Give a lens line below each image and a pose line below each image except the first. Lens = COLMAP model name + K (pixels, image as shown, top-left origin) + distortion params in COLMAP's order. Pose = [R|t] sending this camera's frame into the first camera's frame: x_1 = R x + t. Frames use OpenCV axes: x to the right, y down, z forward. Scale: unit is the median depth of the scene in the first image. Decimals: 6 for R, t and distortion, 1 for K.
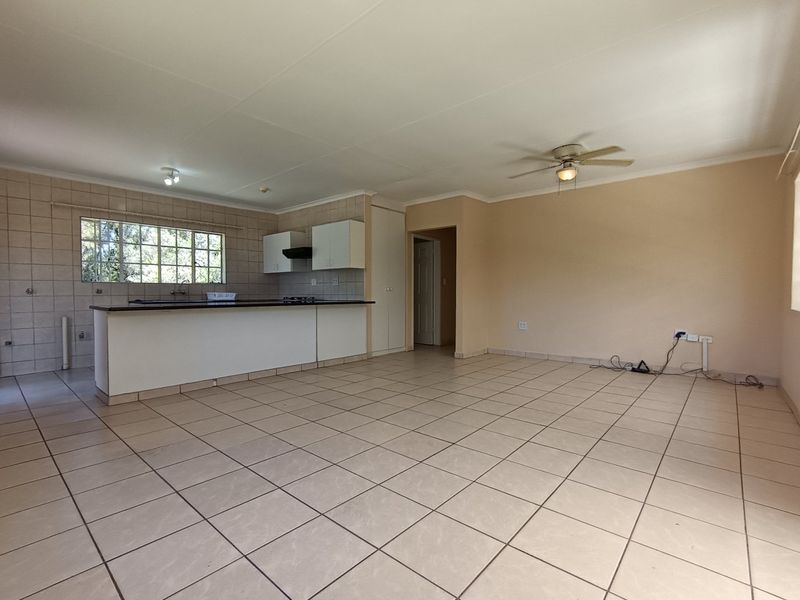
lens RADIAL K [[374.6, 0, 400.6], [0, 374.6, 302.4], [0, 0, 1]] dist [0.000452, 0.000439]
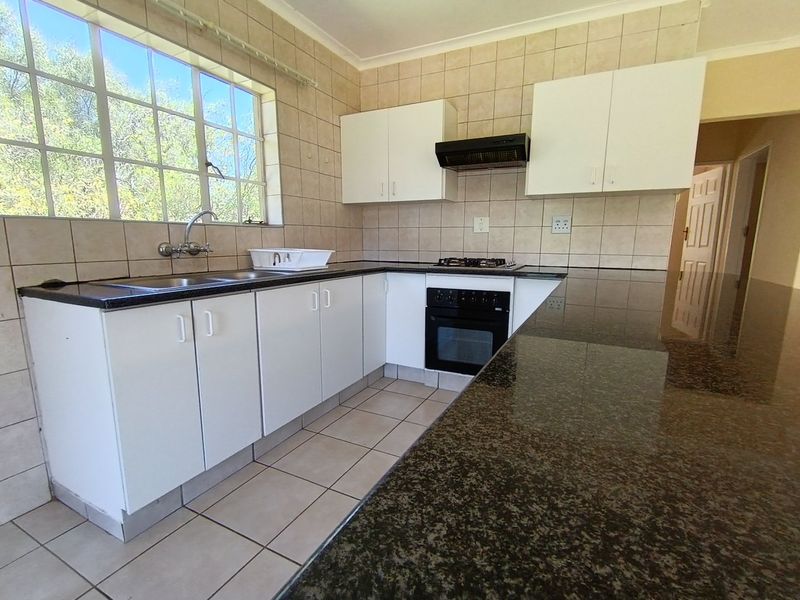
lens RADIAL K [[374.6, 0, 400.6], [0, 374.6, 302.4], [0, 0, 1]] dist [0.000452, 0.000439]
pose [[0.967527, -0.036142, 0.250171, -0.480068], [0.000582, 0.990040, 0.140782, -0.026319], [-0.252768, -0.136065, 0.957912, 0.616107]]
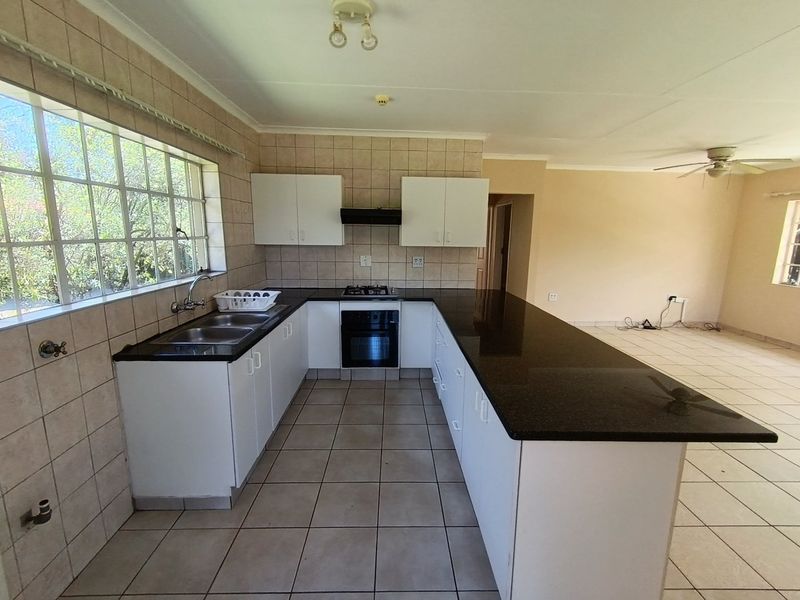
lens RADIAL K [[374.6, 0, 400.6], [0, 374.6, 302.4], [0, 0, 1]] dist [0.000452, 0.000439]
pose [[0.729153, -0.114236, 0.674749, -0.681444], [0.004029, 0.986669, 0.162690, -0.094663], [-0.684339, -0.115907, 0.719893, 0.521312]]
